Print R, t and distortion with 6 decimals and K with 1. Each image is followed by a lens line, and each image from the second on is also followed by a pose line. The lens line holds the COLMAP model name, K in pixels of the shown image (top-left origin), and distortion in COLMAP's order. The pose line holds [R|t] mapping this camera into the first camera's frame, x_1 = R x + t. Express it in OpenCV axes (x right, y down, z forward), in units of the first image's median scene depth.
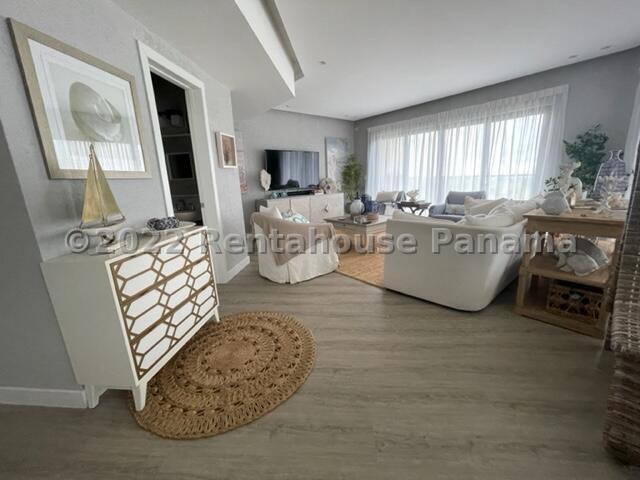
lens RADIAL K [[253.5, 0, 320.0], [0, 253.5, 240.0], [0, 0, 1]] dist [-0.000887, 0.000071]
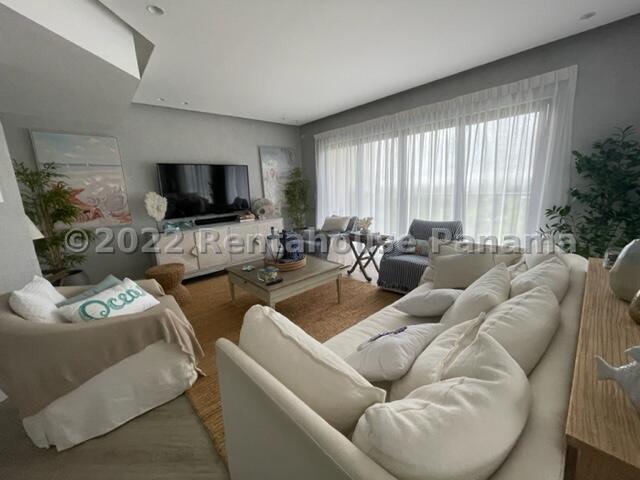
lens RADIAL K [[253.5, 0, 320.0], [0, 253.5, 240.0], [0, 0, 1]] dist [-0.000887, 0.000071]
pose [[0.998869, -0.014695, 0.045213, 0.197618], [0.016181, 0.999335, -0.032678, -0.108366], [-0.044702, 0.033372, 0.998443, 0.273328]]
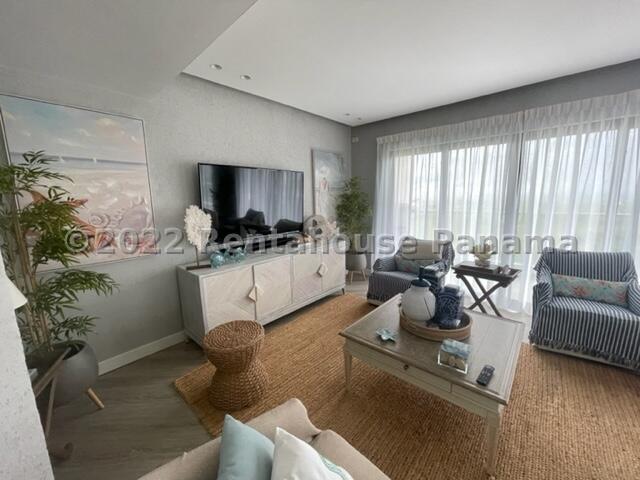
lens RADIAL K [[253.5, 0, 320.0], [0, 253.5, 240.0], [0, 0, 1]] dist [-0.000887, 0.000071]
pose [[0.987943, -0.008654, 0.154573, -0.064328], [0.020484, 0.996965, -0.075107, -0.167728], [-0.153454, 0.077368, 0.985122, 0.494598]]
